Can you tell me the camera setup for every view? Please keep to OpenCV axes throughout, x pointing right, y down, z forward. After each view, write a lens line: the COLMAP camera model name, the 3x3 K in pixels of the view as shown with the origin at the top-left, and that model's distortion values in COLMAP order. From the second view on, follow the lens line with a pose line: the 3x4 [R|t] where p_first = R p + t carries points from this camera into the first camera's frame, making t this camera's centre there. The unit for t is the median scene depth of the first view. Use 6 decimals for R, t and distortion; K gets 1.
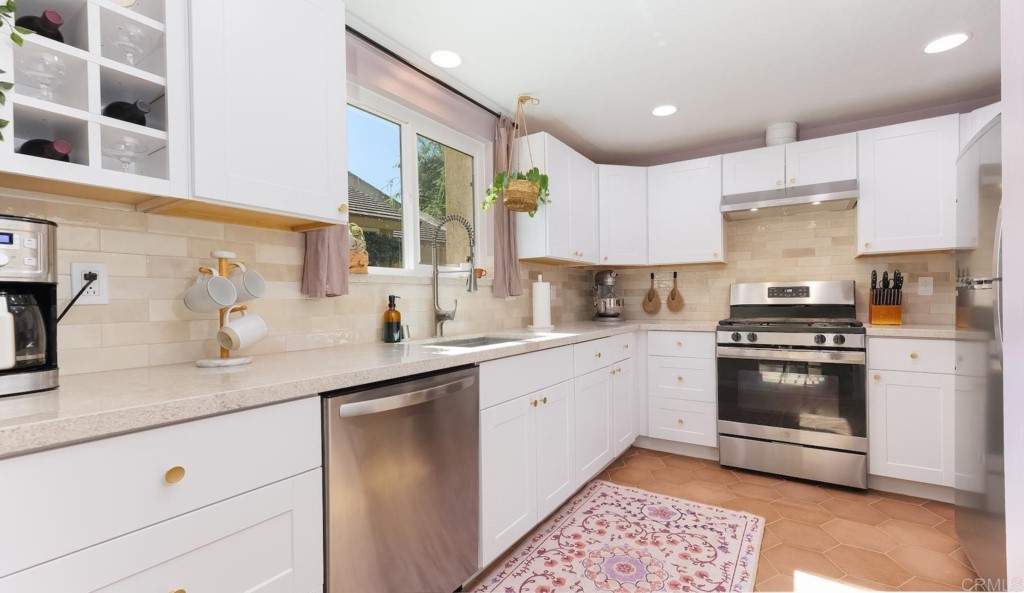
lens RADIAL K [[431.9, 0, 530.5], [0, 431.9, 301.0], [0, 0, 1]] dist [0.007893, -0.000500]
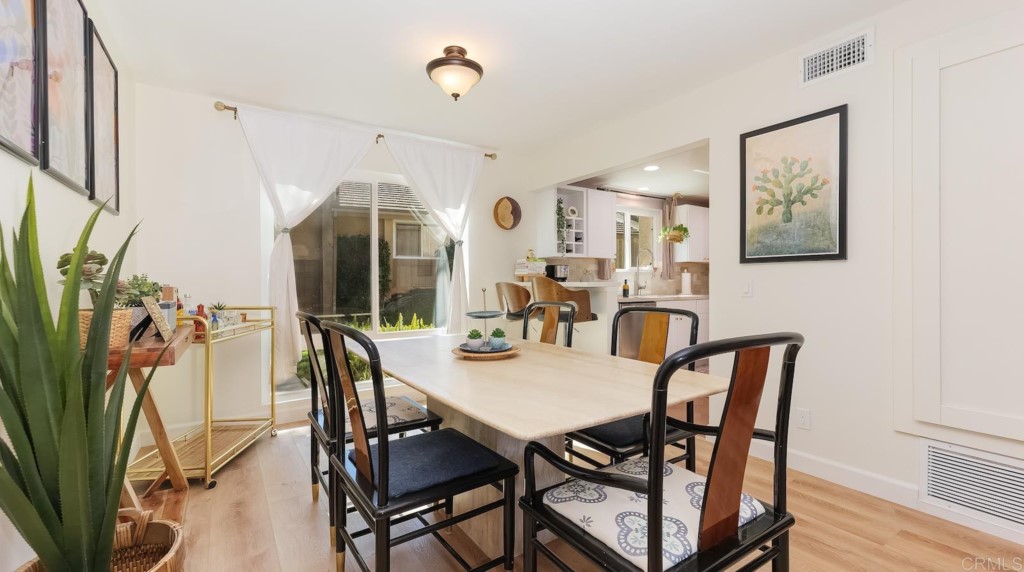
lens RADIAL K [[413.6, 0, 516.3], [0, 413.6, 284.5], [0, 0, 1]] dist [0.001800, 0.000266]
pose [[0.910659, 0.009591, -0.413047, 0.110568], [-0.006784, 0.999943, 0.008264, 0.002152], [0.413102, -0.004724, 0.910672, -1.239604]]
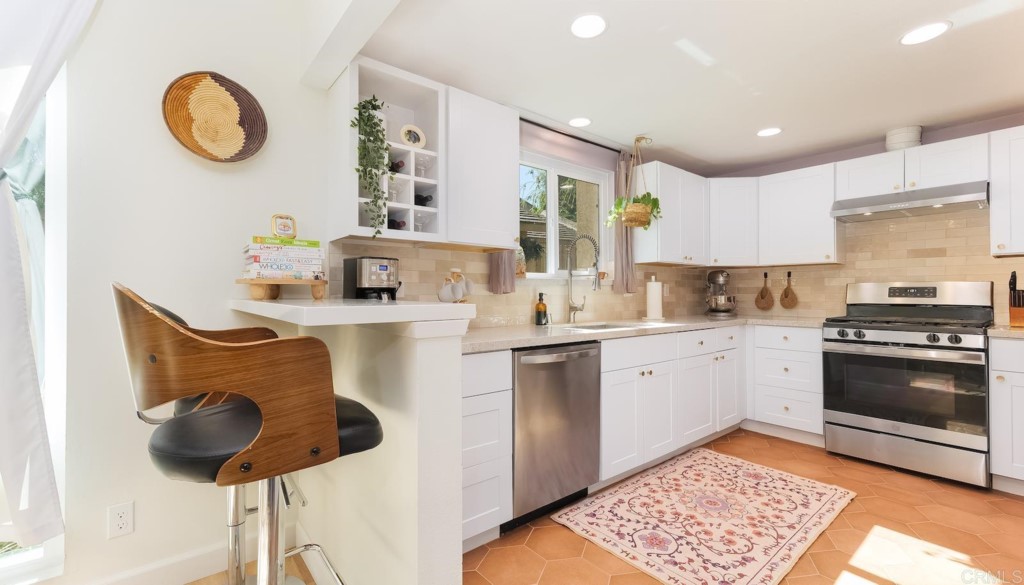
lens RADIAL K [[418.3, 0, 516.9], [0, 418.3, 289.7], [0, 0, 1]] dist [0.008334, 0.000117]
pose [[0.948094, 0.009088, -0.317861, 0.035279], [-0.012189, 0.999896, -0.007768, -0.007803], [0.317757, 0.011240, 0.948106, -0.255505]]
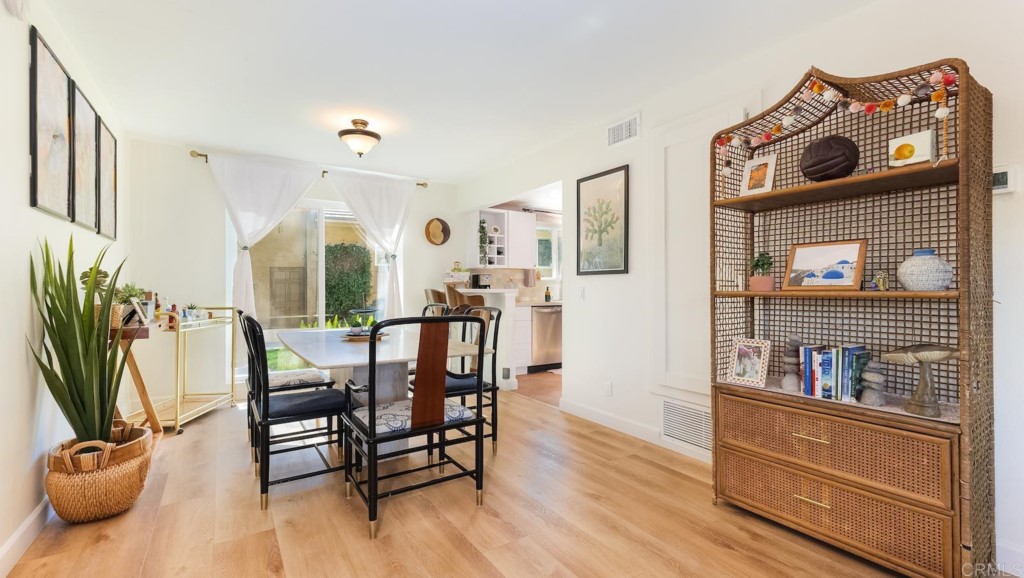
lens RADIAL K [[417.2, 0, 513.0], [0, 417.2, 287.3], [0, 0, 1]] dist [0.004015, 0.001230]
pose [[0.908503, 0.007966, -0.417802, 0.545121], [-0.009046, 0.999959, -0.000607, -0.002464], [0.417780, 0.004331, 0.908538, -1.414755]]
